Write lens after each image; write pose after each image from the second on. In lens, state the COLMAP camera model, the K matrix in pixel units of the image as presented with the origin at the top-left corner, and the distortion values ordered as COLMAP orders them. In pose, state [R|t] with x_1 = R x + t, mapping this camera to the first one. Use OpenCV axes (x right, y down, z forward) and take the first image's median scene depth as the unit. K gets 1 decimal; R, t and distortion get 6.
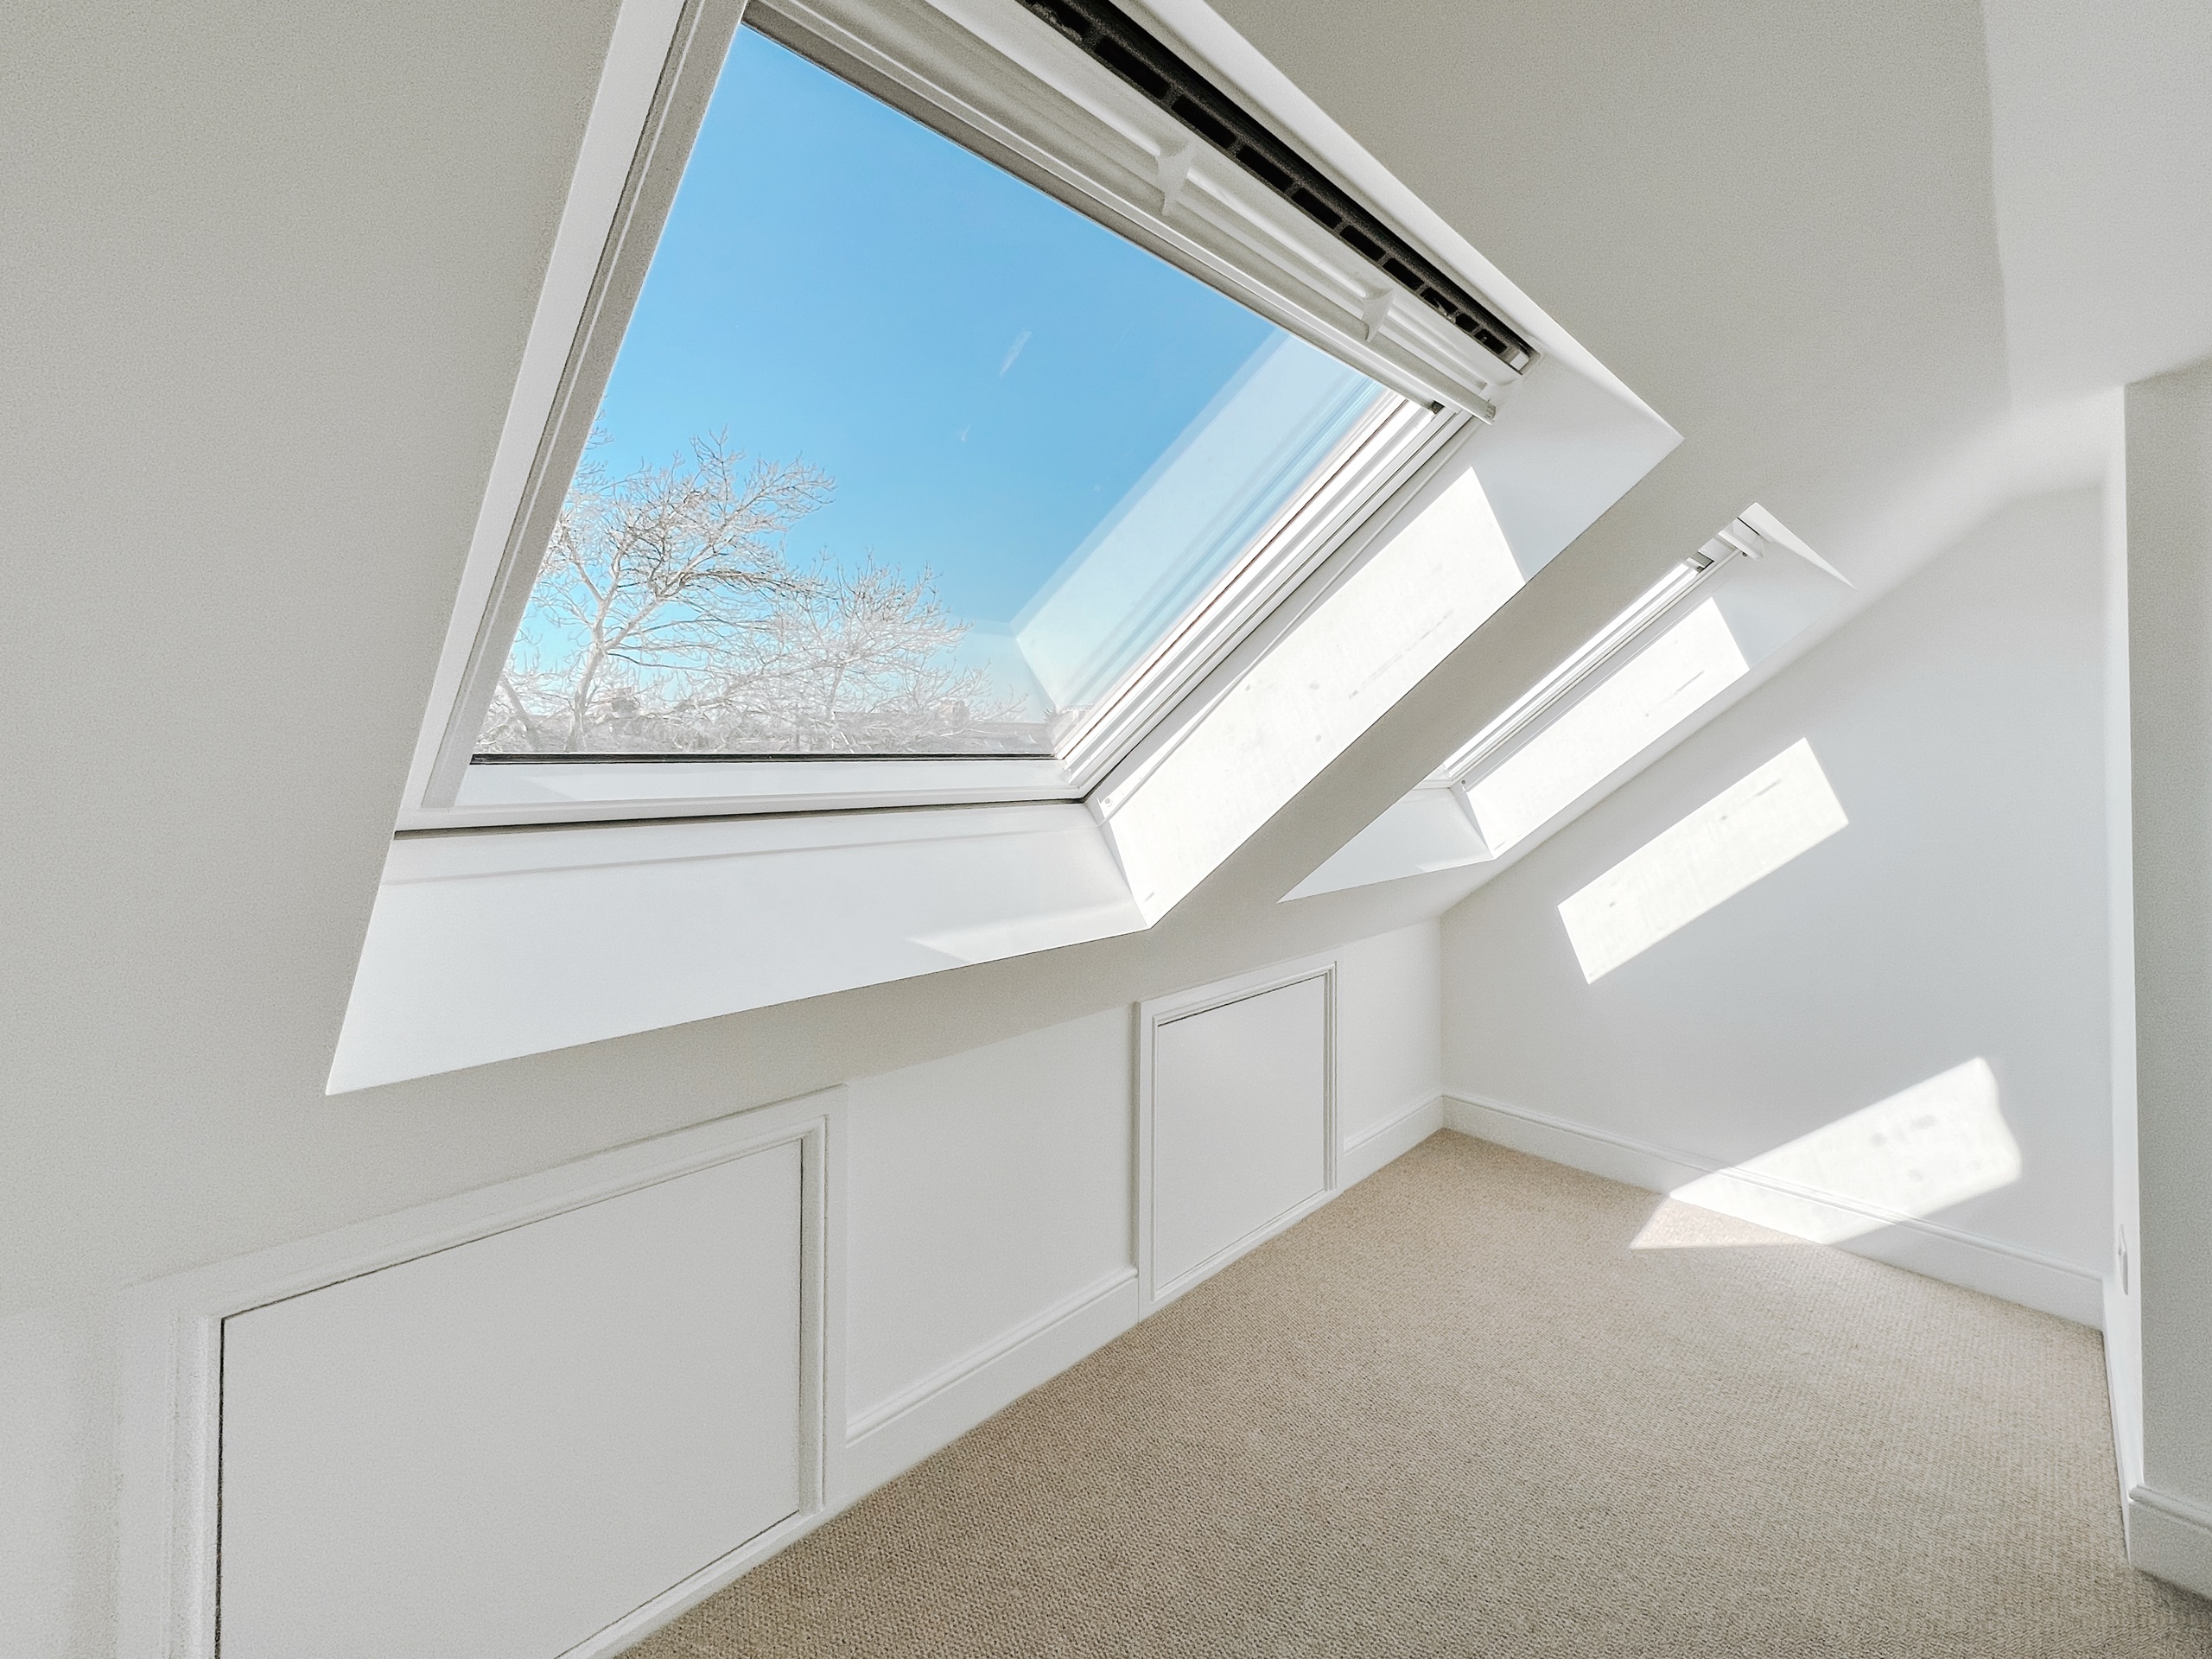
lens RADIAL K [[942.5, 0, 1200.2], [0, 942.5, 726.1], [0, 0, 1]] dist [0.001081, -0.000169]
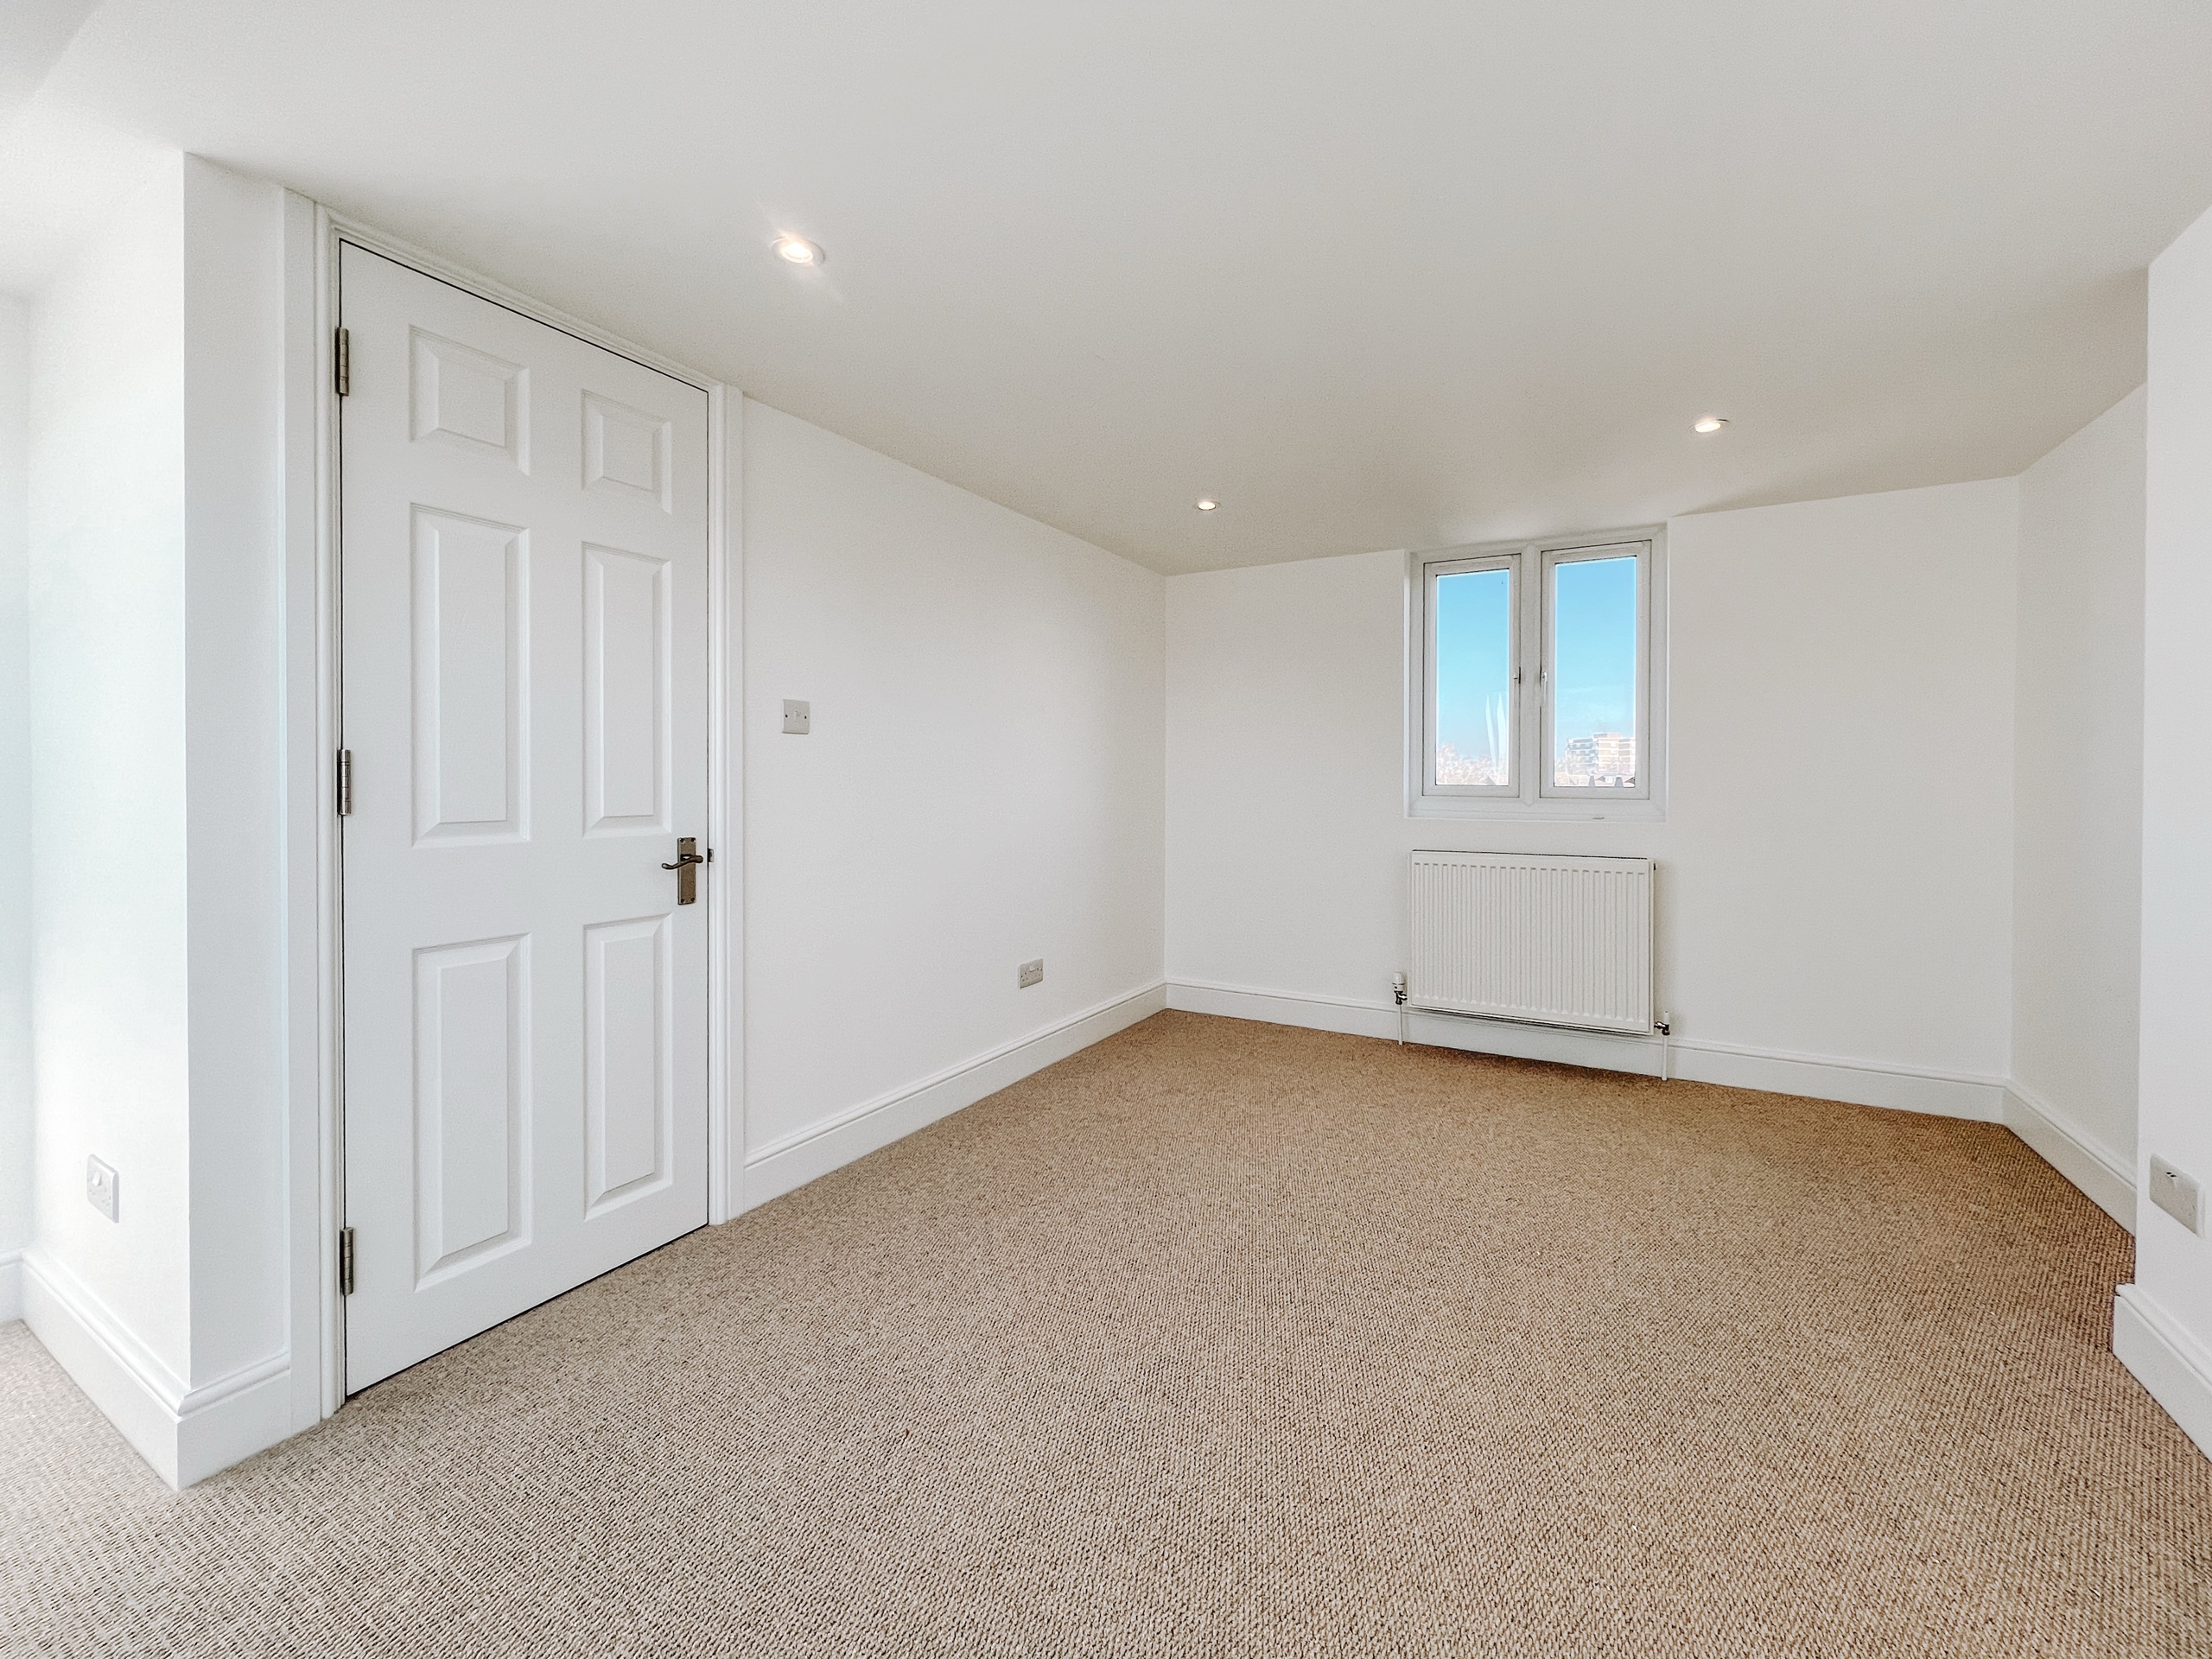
lens RADIAL K [[896.3, 0, 1109.7], [0, 896.3, 784.0], [0, 0, 1]] dist [0.001907, -0.000272]
pose [[-0.202643, -0.008934, 0.979212, -0.005736], [-0.022461, 0.999738, 0.004473, 0.119546], [-0.978995, -0.021088, -0.202790, 0.194143]]
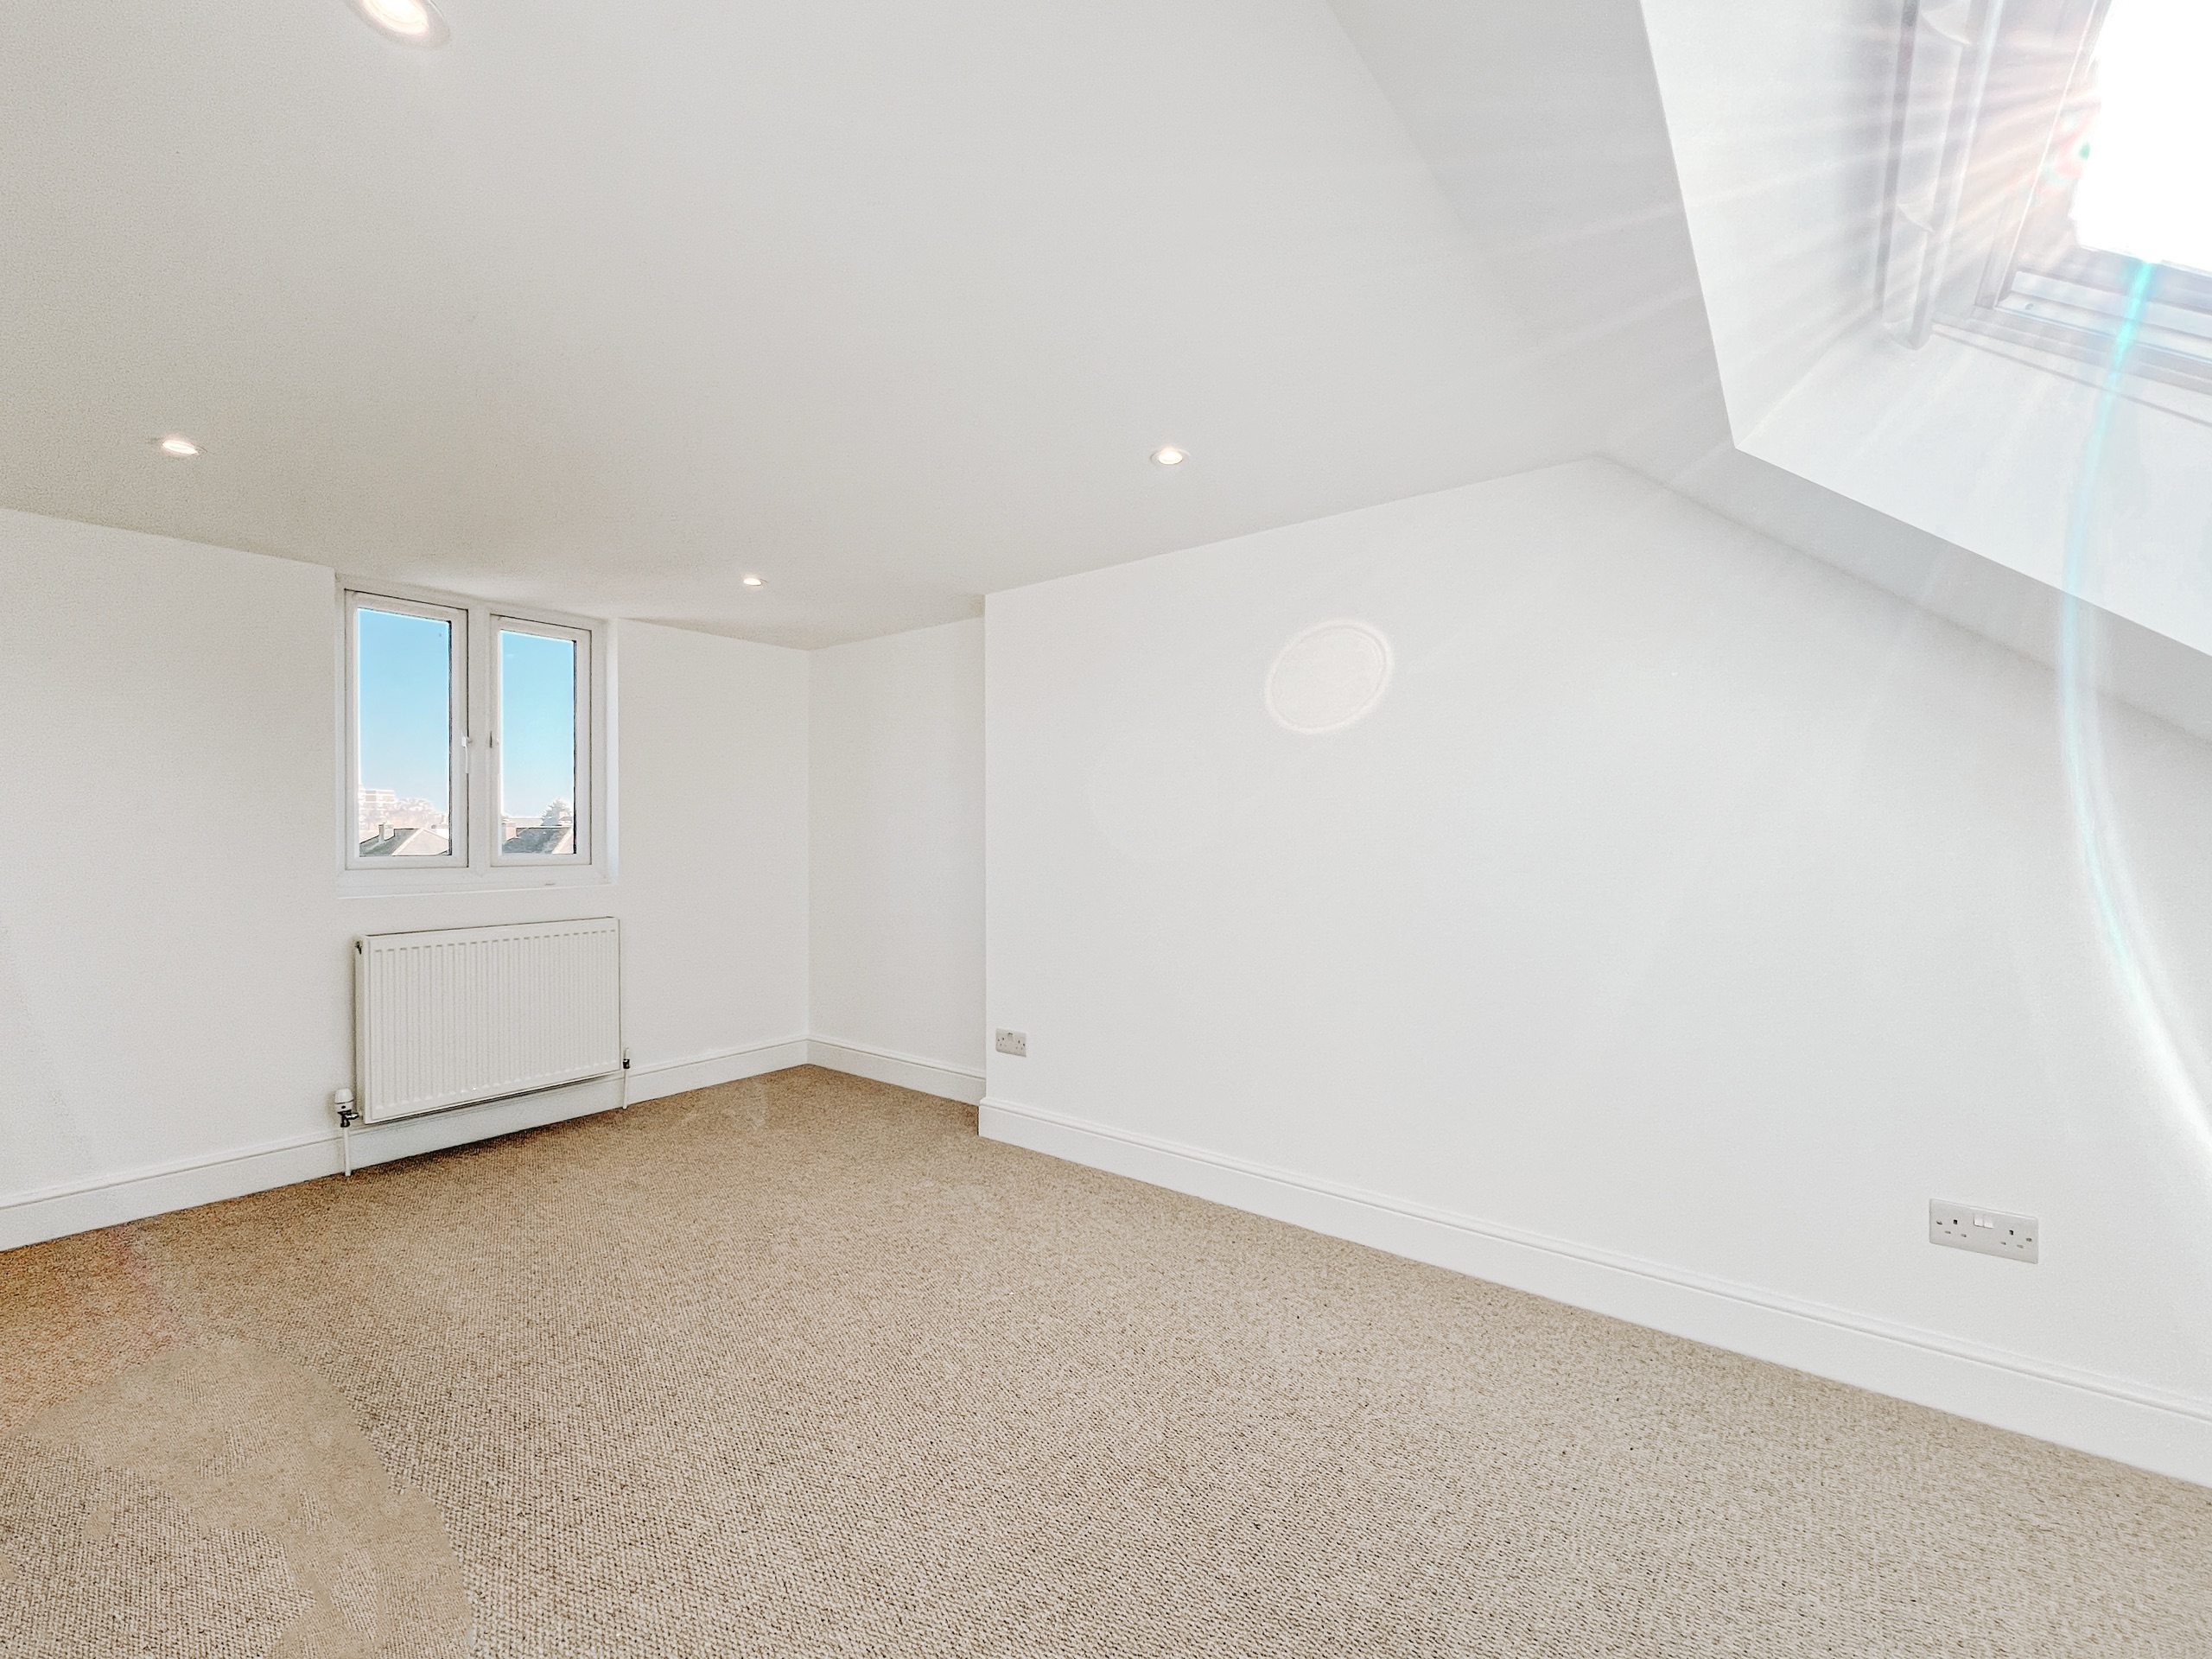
lens RADIAL K [[882.0, 0, 1096.4], [0, 882.0, 834.6], [0, 0, 1]] dist [0.001382, 0.000632]
pose [[-0.999445, -0.000466, -0.033317, 0.364930], [0.000260, 0.999763, -0.021789, 0.112801], [0.033319, -0.021785, -0.999207, 0.637428]]
